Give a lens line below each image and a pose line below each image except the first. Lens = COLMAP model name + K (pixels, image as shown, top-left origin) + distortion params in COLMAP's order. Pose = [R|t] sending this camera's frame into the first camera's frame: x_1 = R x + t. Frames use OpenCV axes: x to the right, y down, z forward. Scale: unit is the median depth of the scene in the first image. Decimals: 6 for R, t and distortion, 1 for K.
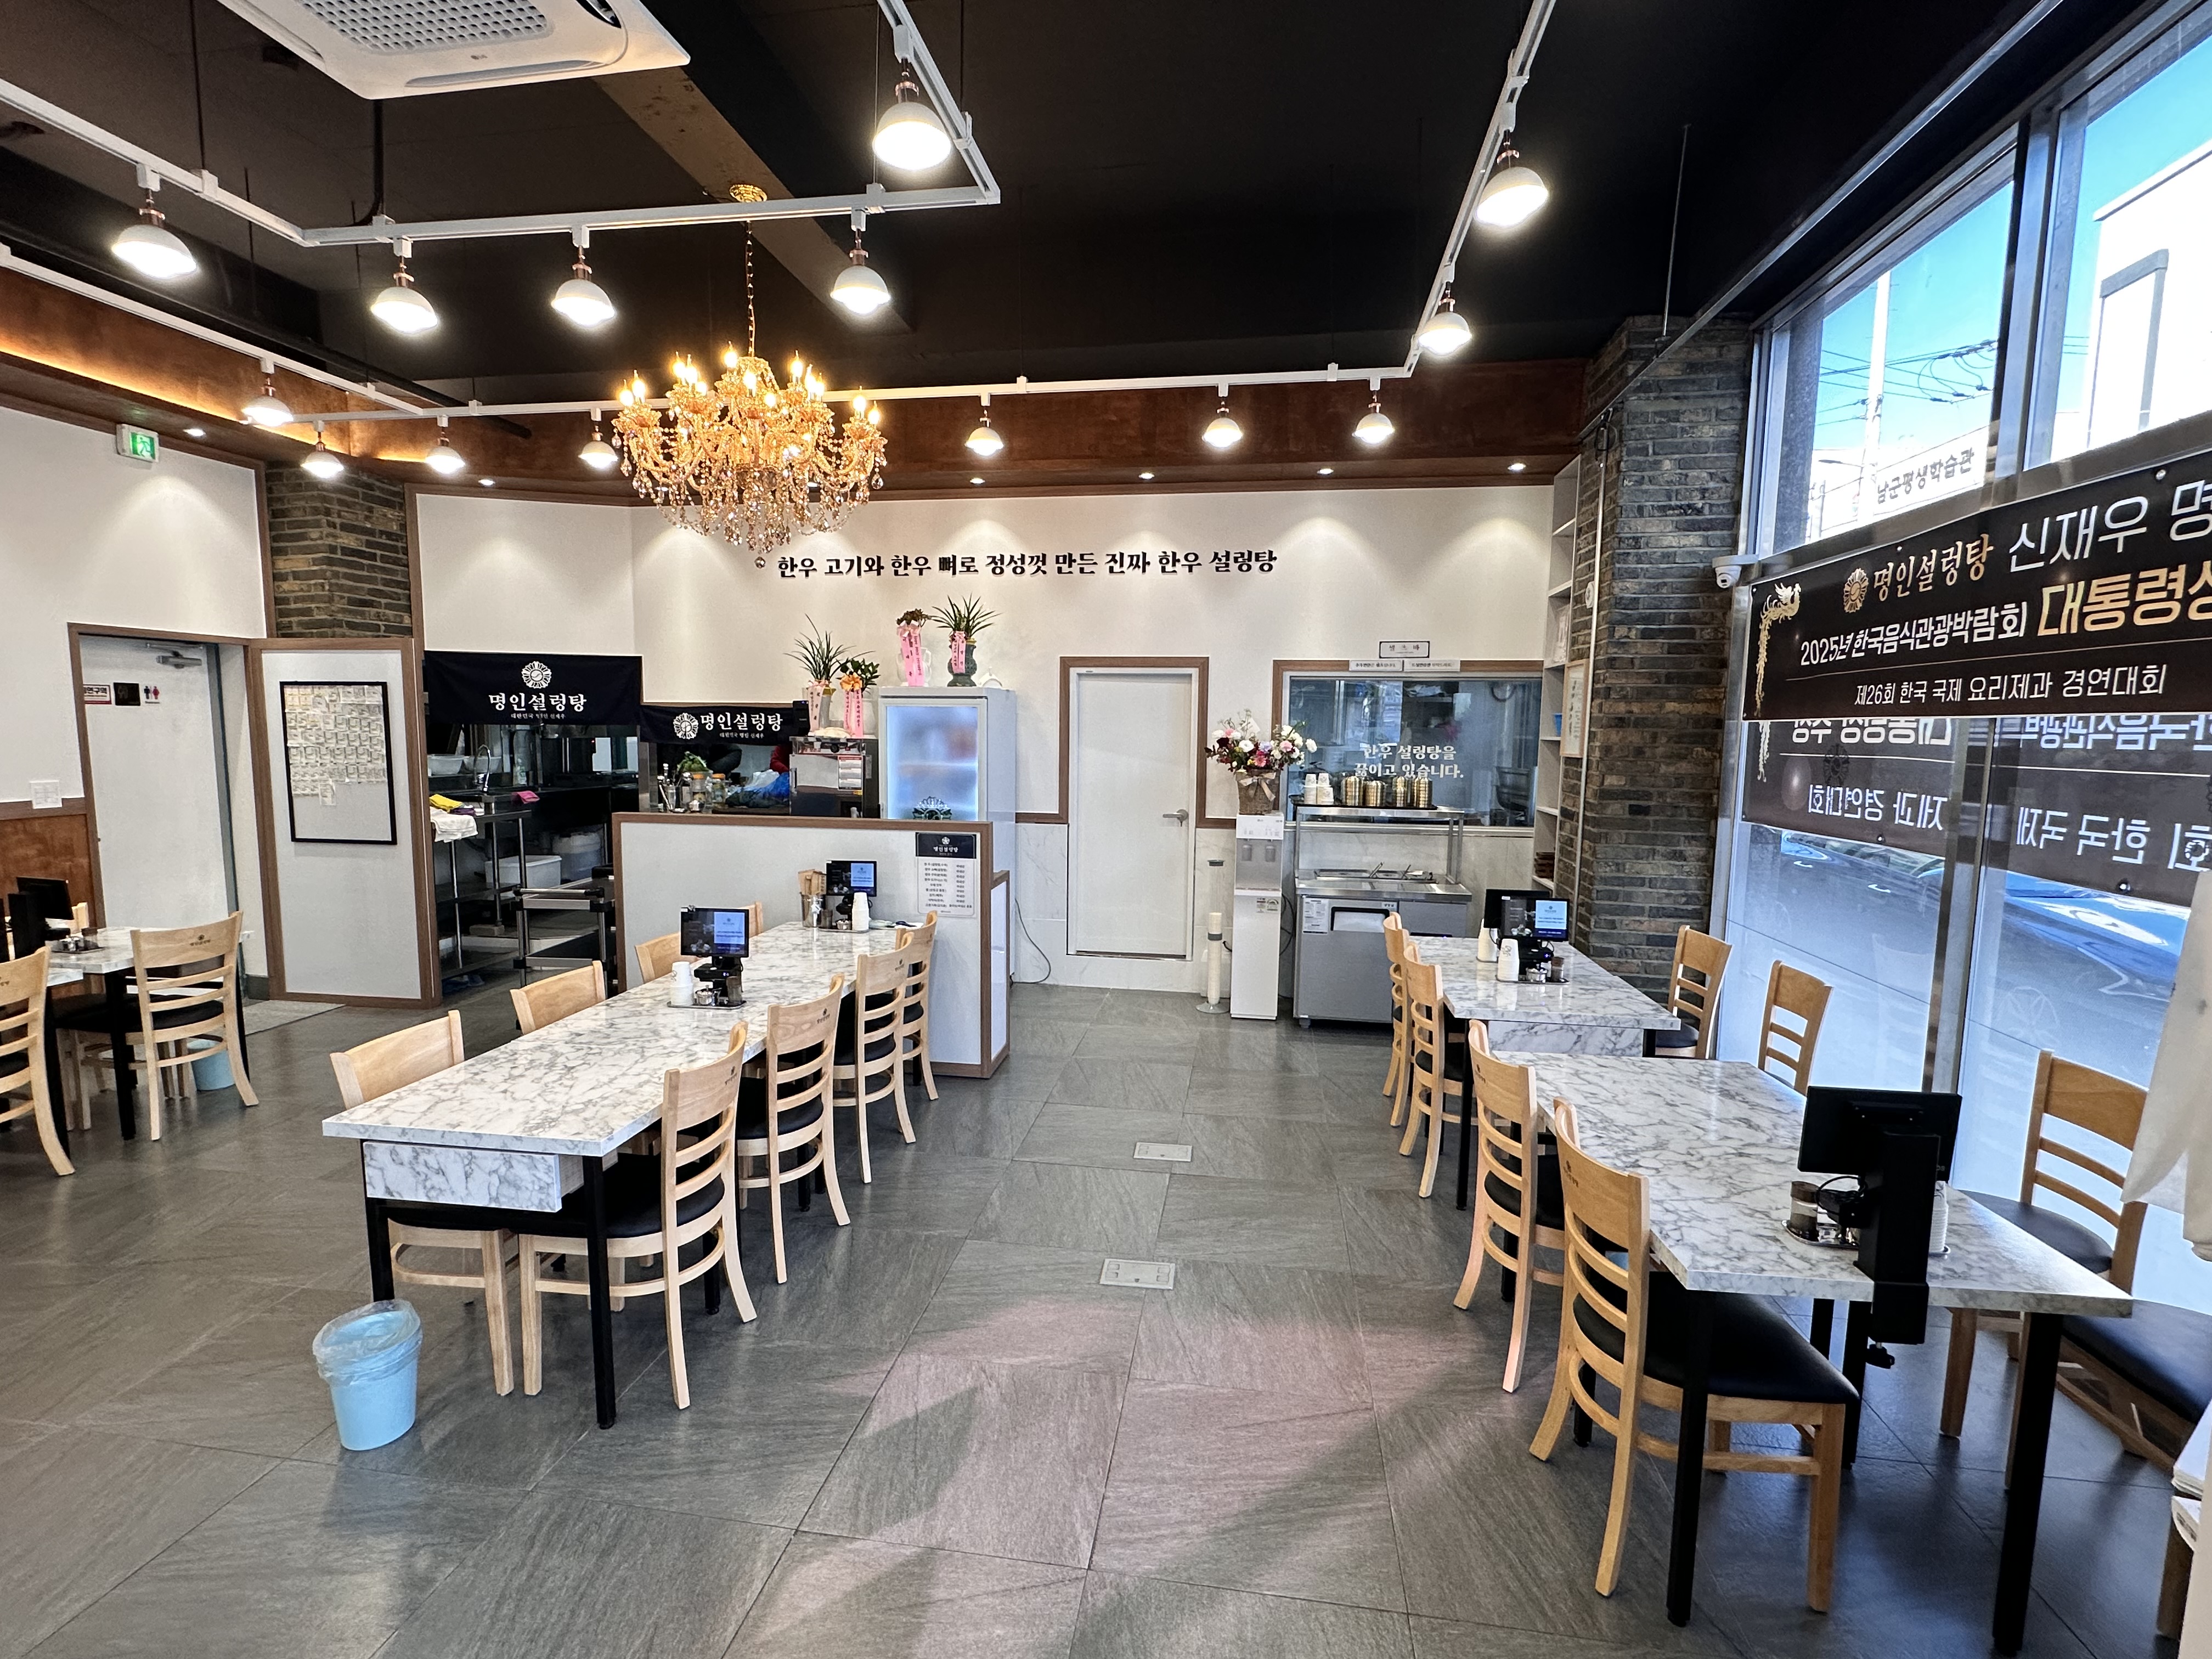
lens RADIAL K [[1015.0, 0, 1104.7], [0, 1015.0, 834.4], [0, 0, 1]] dist [-0.000488, 0.000534]
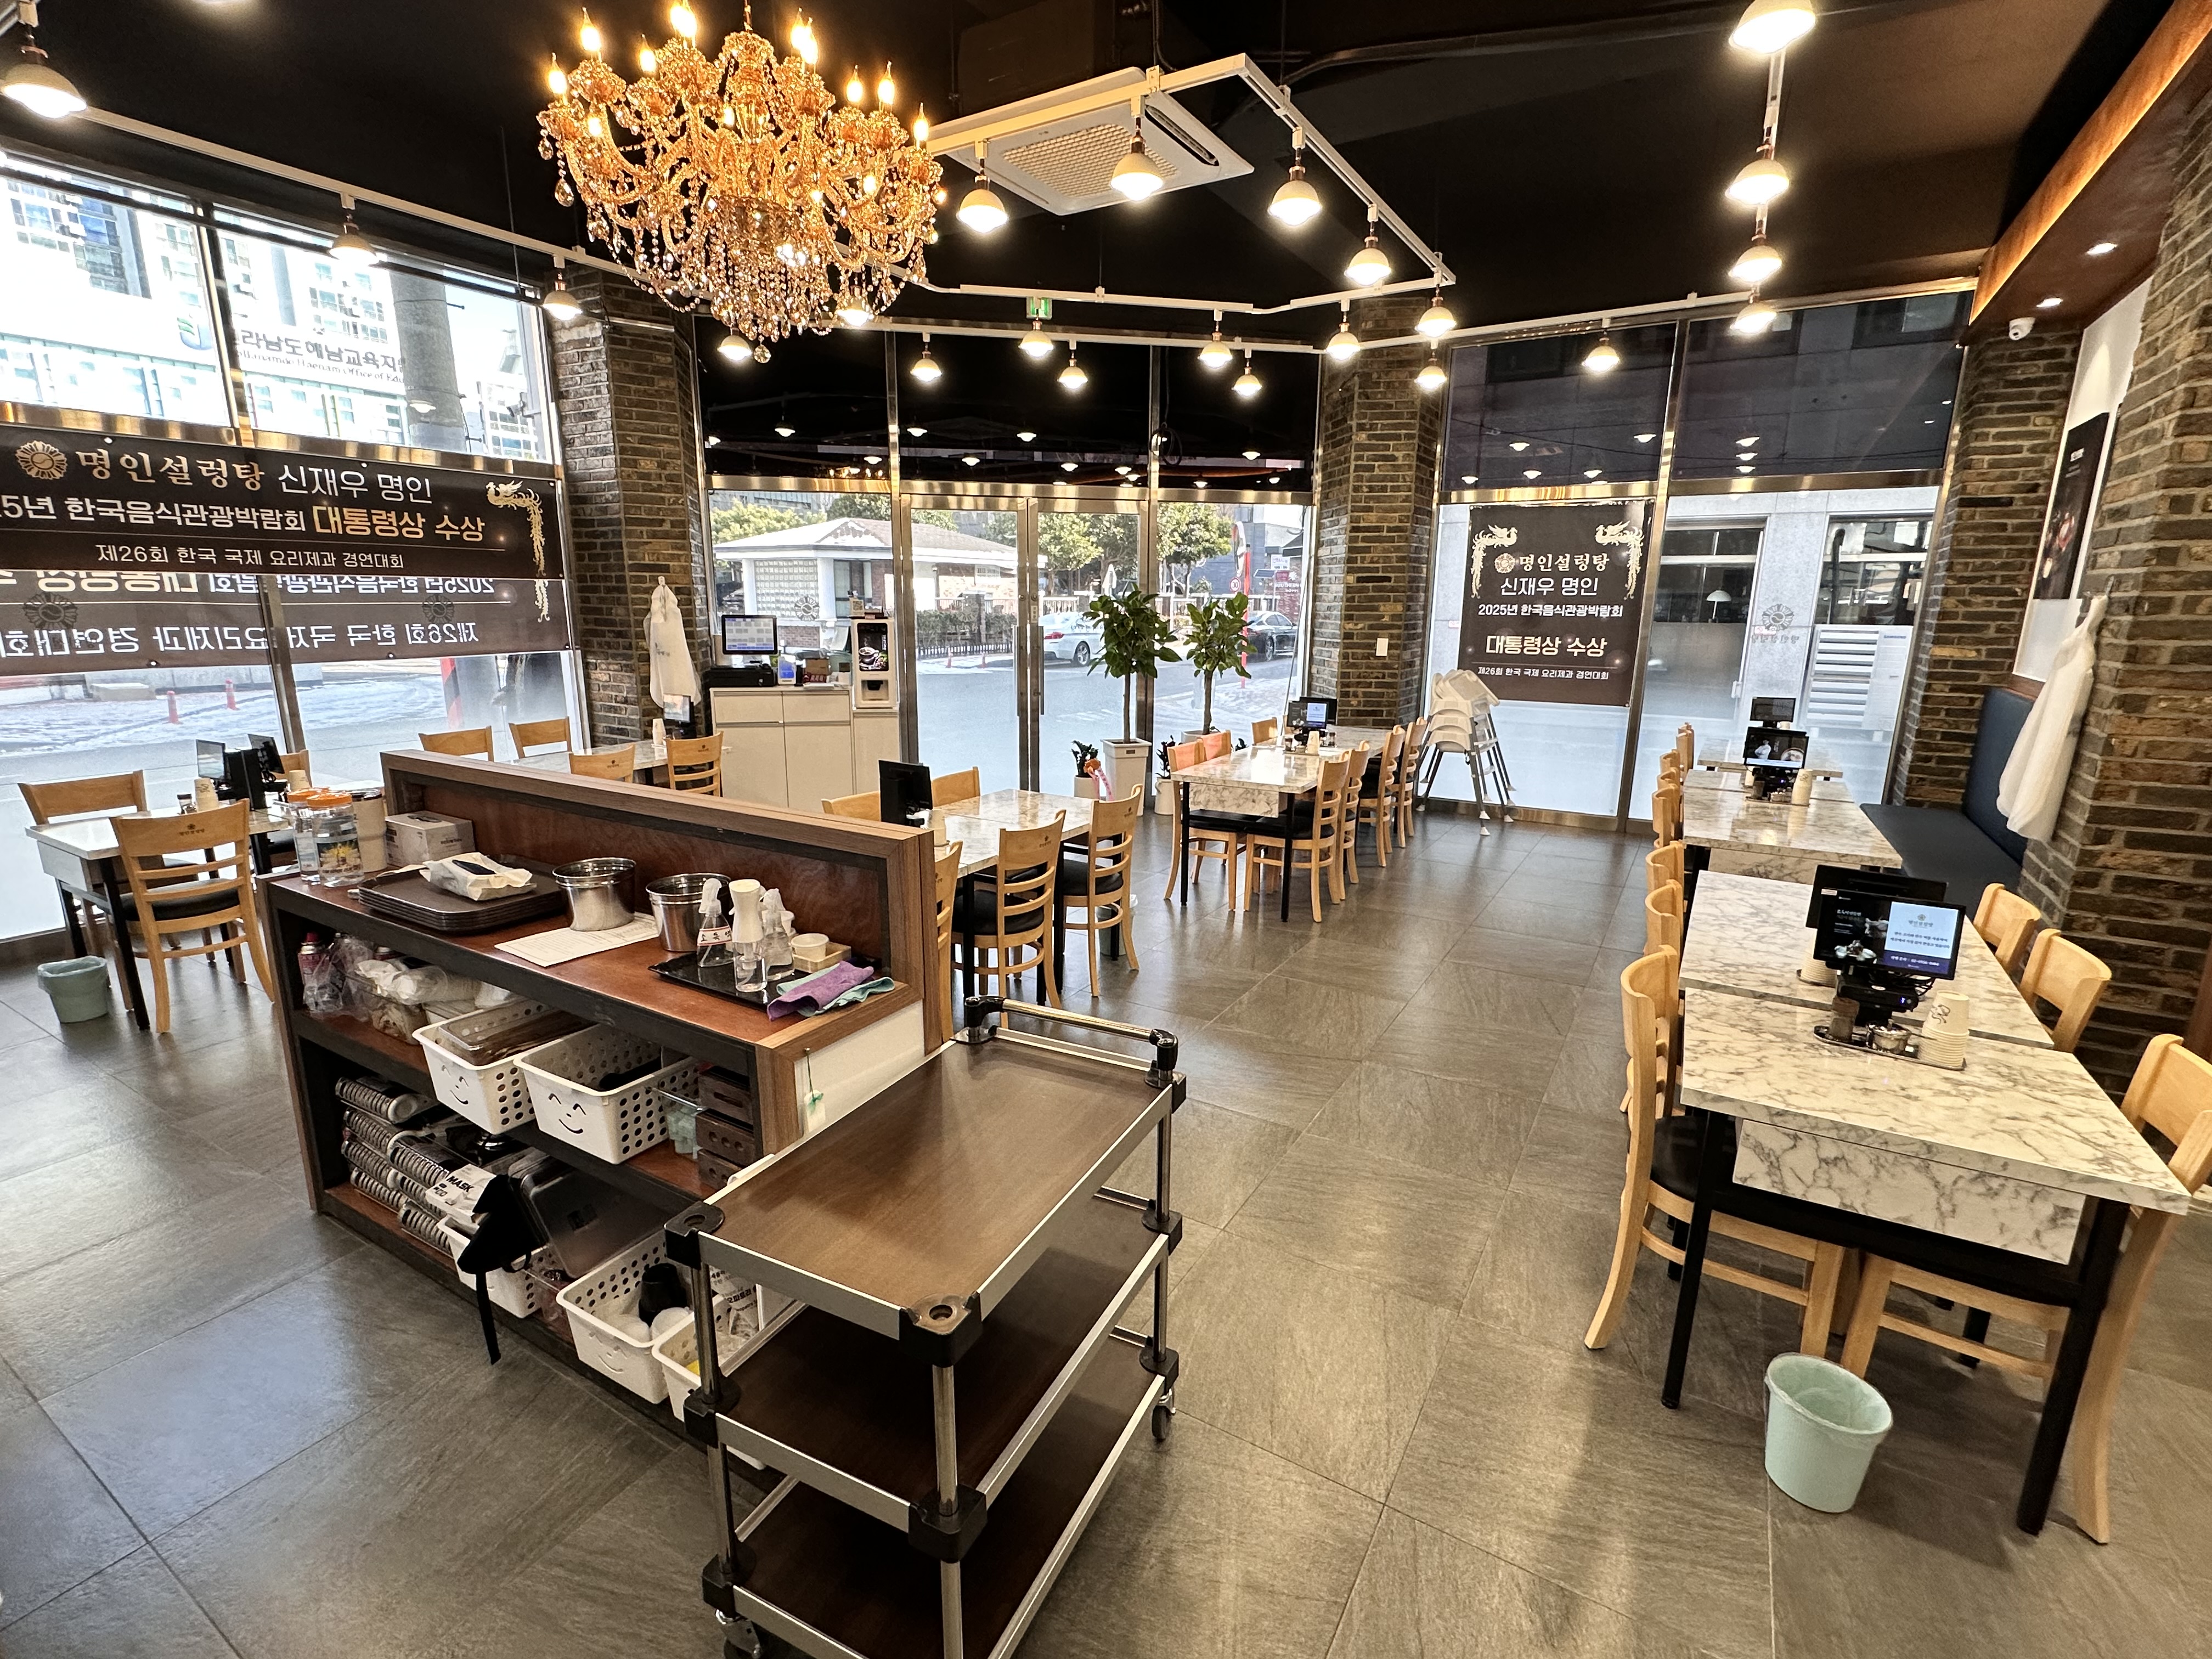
lens RADIAL K [[1015.0, 0, 1107.0], [0, 1015.0, 828.6], [0, 0, 1]] dist [-0.000488, 0.000534]
pose [[-0.926062, -0.102278, 0.363247, -0.642410], [0.022638, 0.945782, 0.324012, -0.137233], [-0.376692, 0.308279, -0.873537, 1.231856]]
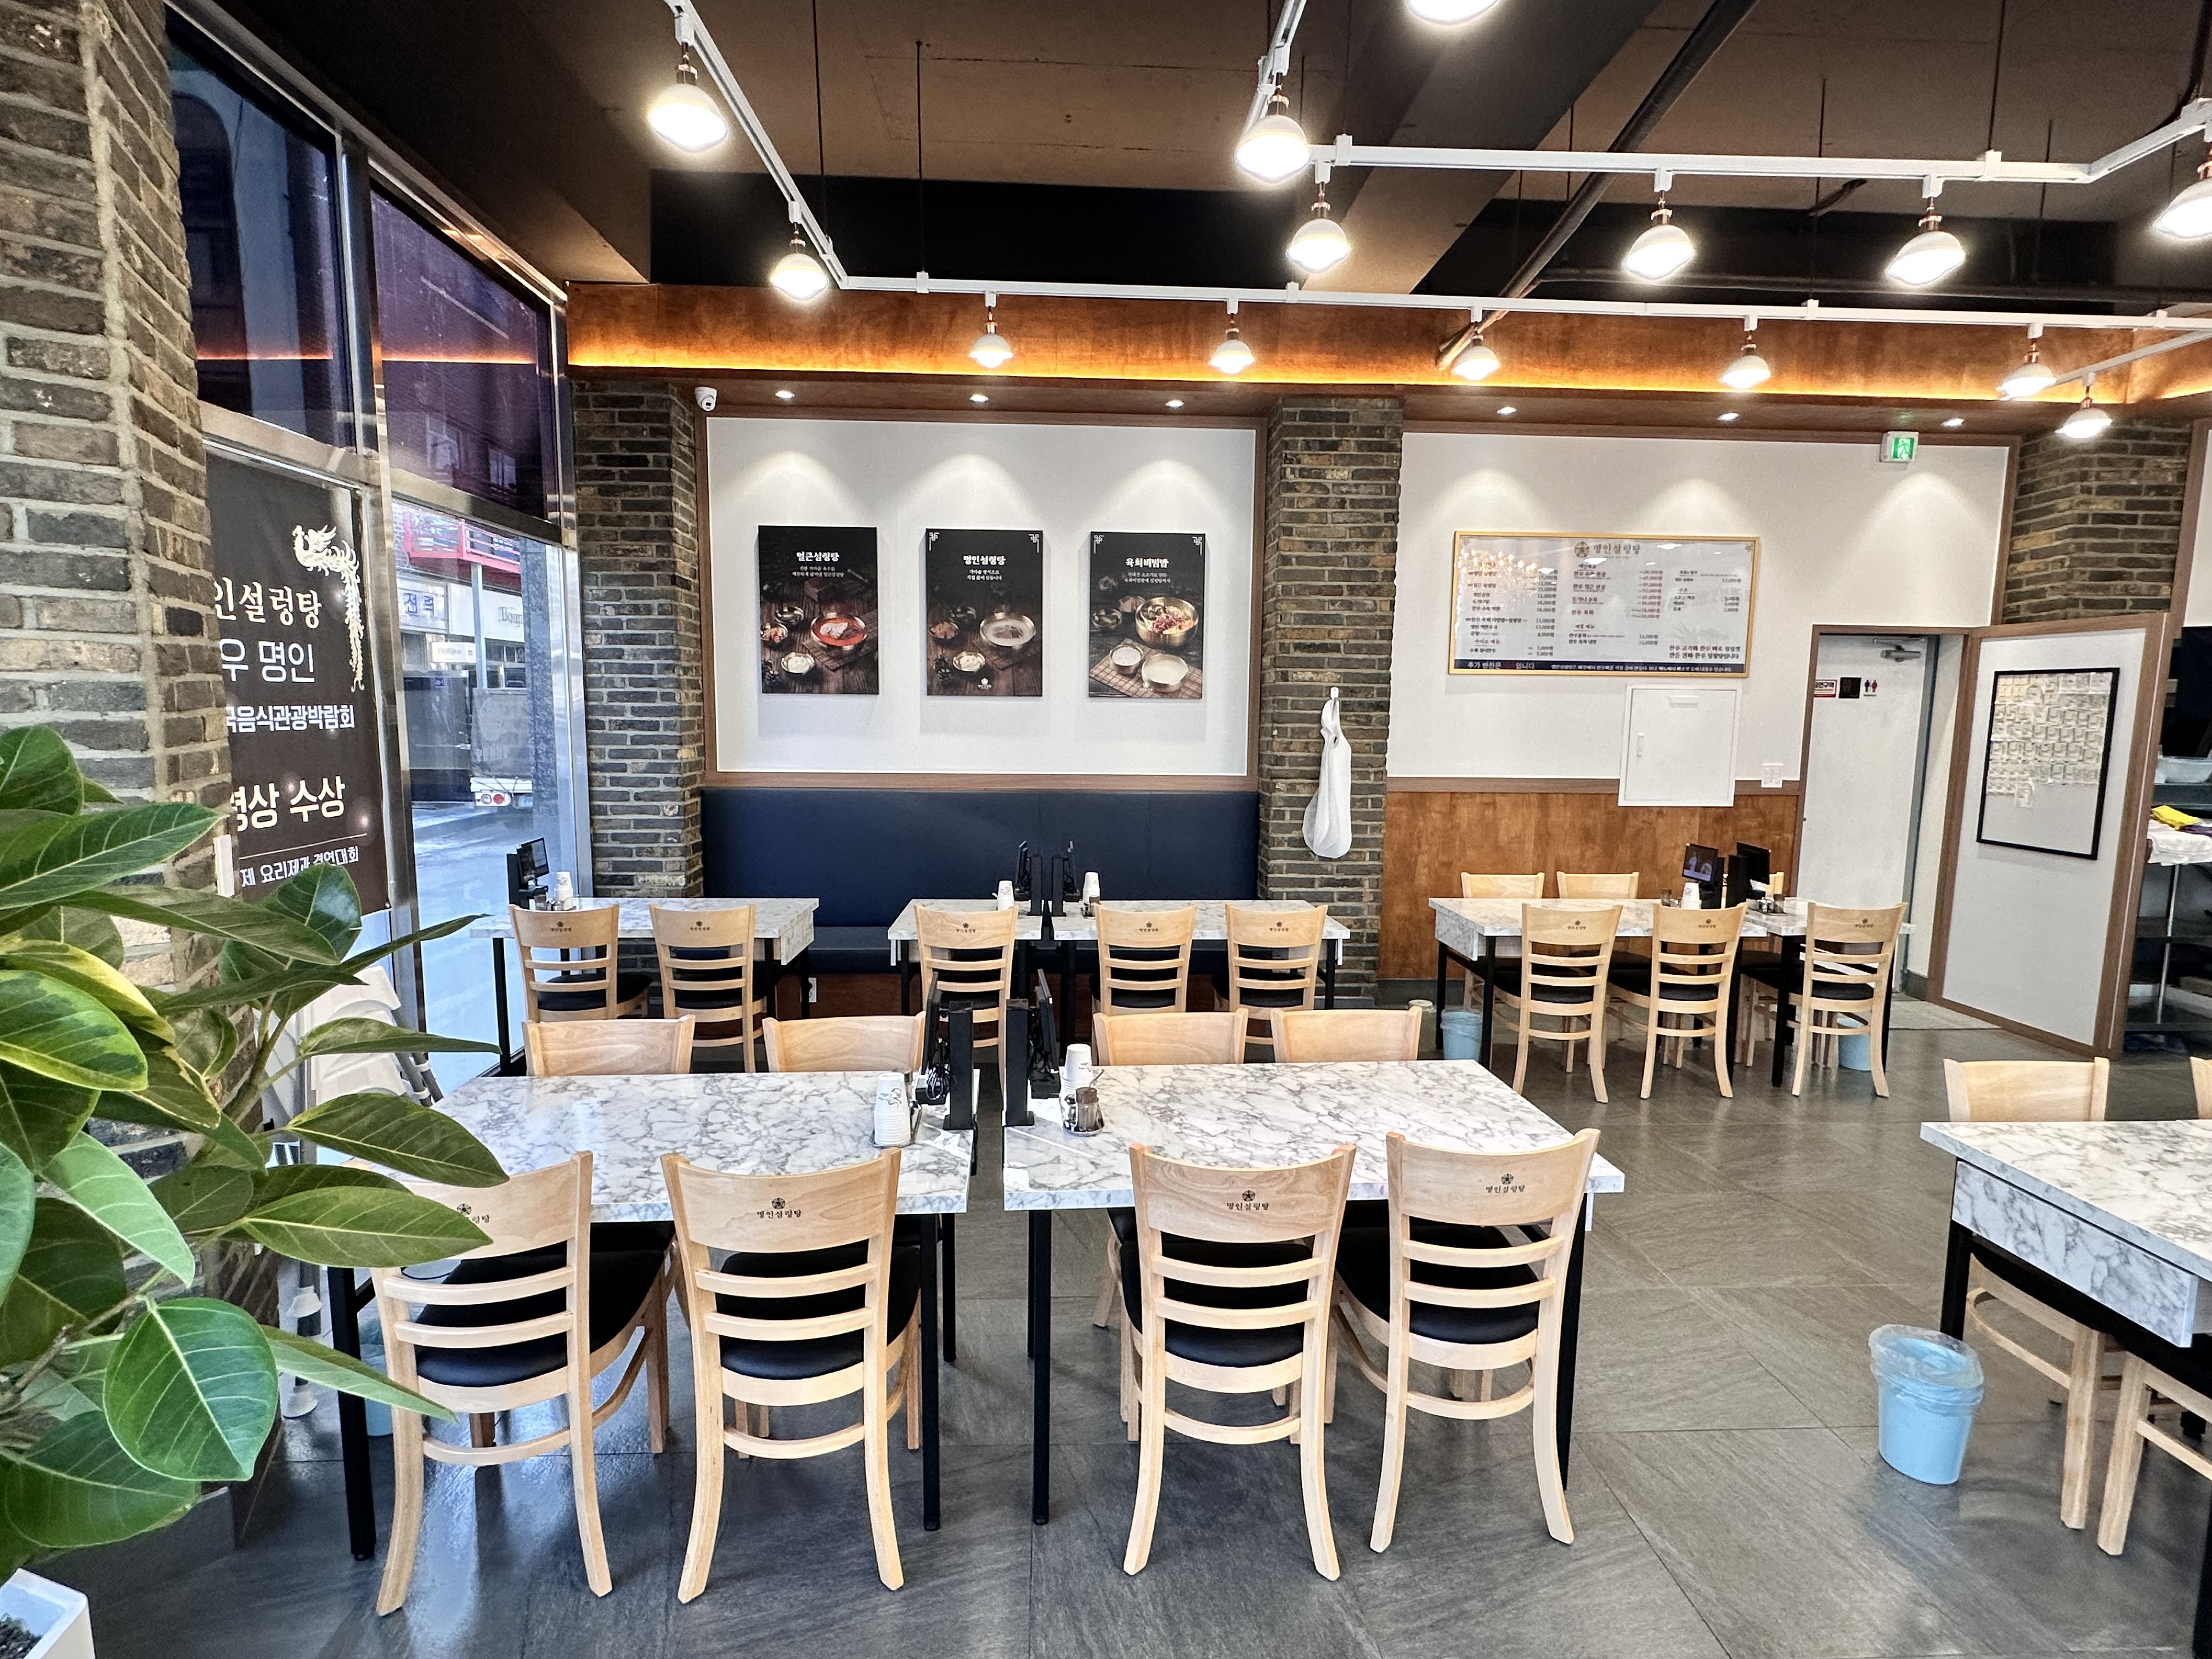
lens RADIAL K [[1097.7, 0, 1108.8], [0, 1097.7, 834.2], [0, 0, 1]] dist [-0.003746, -0.000655]
pose [[0.209151, 0.109701, -0.971711, 0.028233], [-0.113046, 0.989738, 0.087404, 0.004484], [0.971327, 0.091567, 0.219406, -0.001548]]
